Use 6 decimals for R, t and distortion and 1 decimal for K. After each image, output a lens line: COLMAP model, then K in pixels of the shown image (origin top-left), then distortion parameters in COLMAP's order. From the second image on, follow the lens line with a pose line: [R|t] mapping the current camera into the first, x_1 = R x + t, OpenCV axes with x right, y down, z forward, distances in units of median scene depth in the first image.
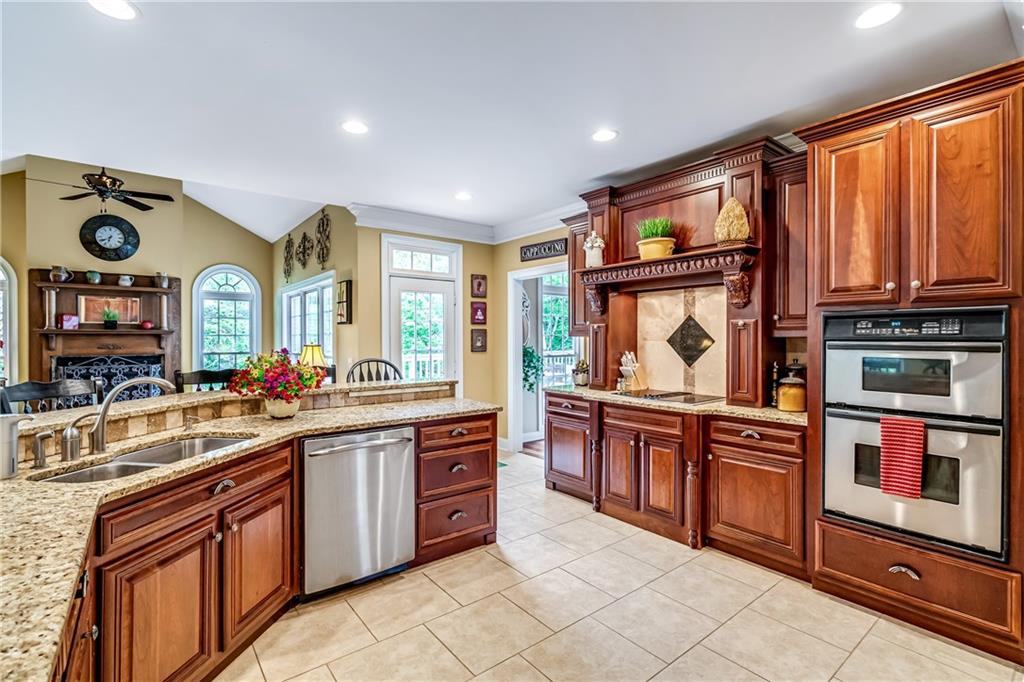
lens RADIAL K [[471.2, 0, 508.3], [0, 471.2, 337.8], [0, 0, 1]] dist [-0.000847, 0.000175]
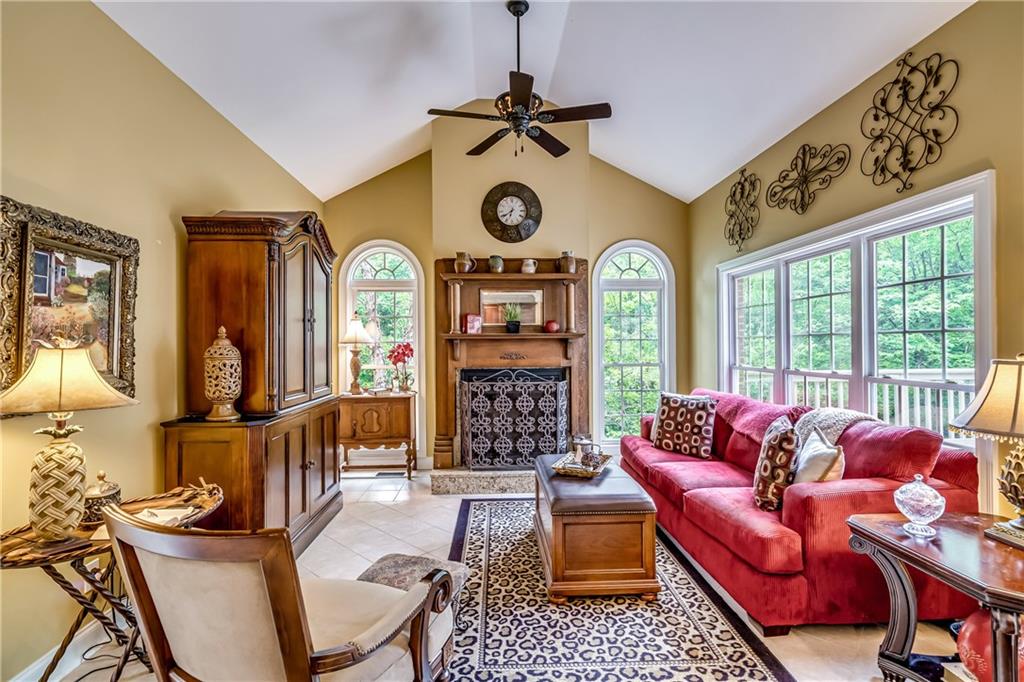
lens RADIAL K [[470.1, 0, 508.9], [0, 470.1, 343.3], [0, 0, 1]] dist [0.001139, 0.000609]
pose [[0.814069, -0.007602, -0.580719, -0.437179], [0.008303, 0.999964, -0.001452, -0.000542], [0.580709, -0.003639, 0.814103, 0.406192]]
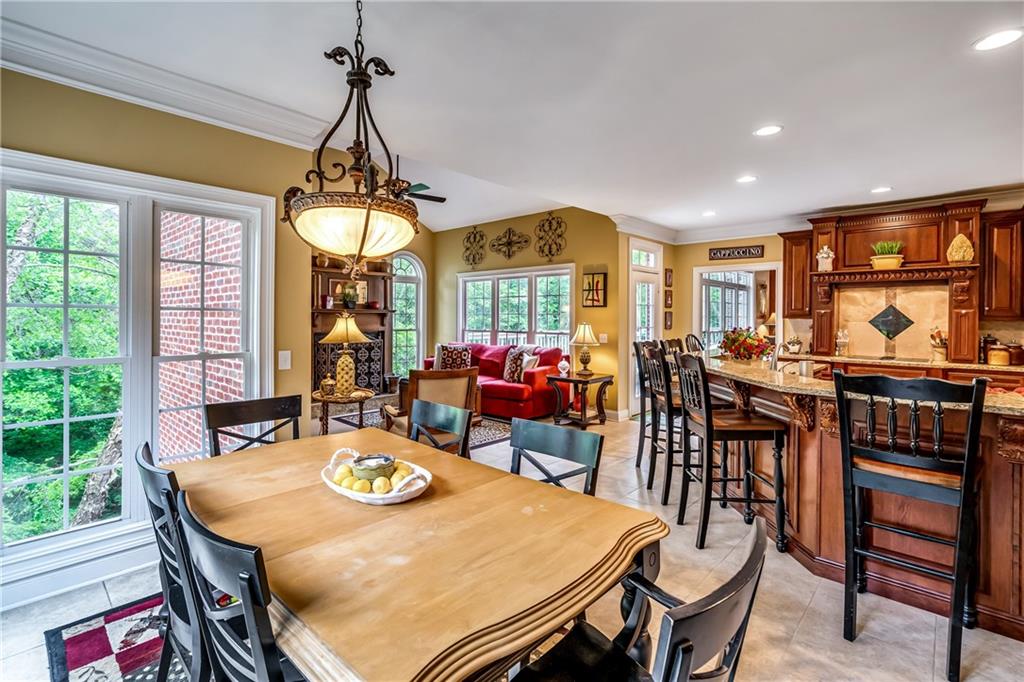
lens RADIAL K [[471.8, 0, 507.7], [0, 471.8, 317.0], [0, 0, 1]] dist [0.000401, 0.000018]
pose [[0.988498, 0.006315, 0.151099, -0.677998], [-0.006711, 0.999975, 0.002109, -0.003483], [-0.151082, -0.003099, 0.988516, -0.190427]]
